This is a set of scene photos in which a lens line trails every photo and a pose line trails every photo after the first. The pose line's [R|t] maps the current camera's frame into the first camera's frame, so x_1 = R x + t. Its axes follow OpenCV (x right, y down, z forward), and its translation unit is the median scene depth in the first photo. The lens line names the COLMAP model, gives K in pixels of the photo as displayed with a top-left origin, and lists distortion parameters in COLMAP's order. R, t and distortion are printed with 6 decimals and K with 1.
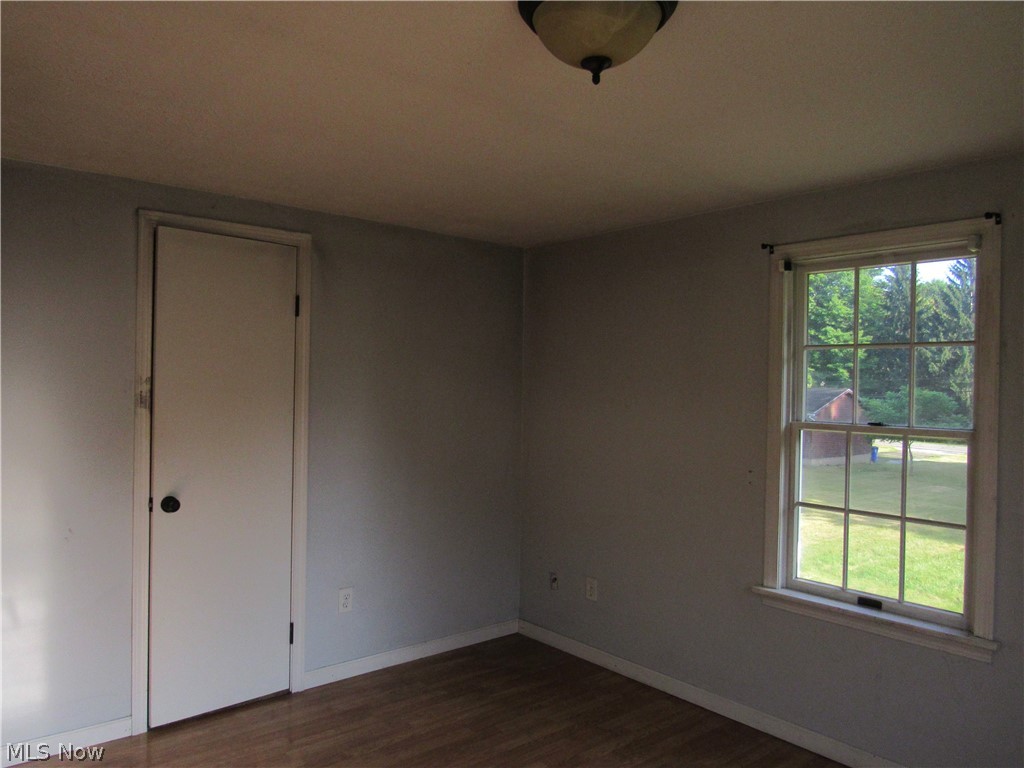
lens RADIAL K [[738.1, 0, 512.0], [0, 738.1, 384.0], [0, 0, 1]] dist [-0.007423, -0.005094]
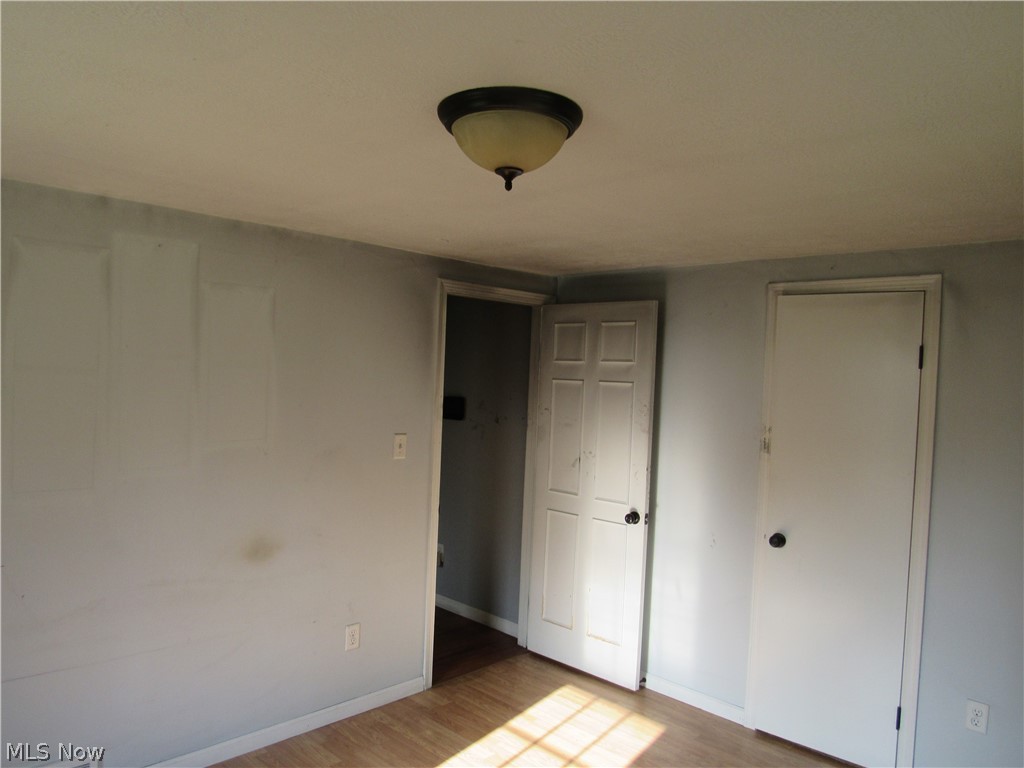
lens RADIAL K [[738.1, 0, 512.0], [0, 738.1, 384.0], [0, 0, 1]] dist [-0.007423, -0.005094]
pose [[0.100325, 0.005455, -0.994940, 0.523741], [-0.041261, 0.999148, 0.001318, -0.051587], [0.994099, 0.040920, 0.100465, 0.399206]]
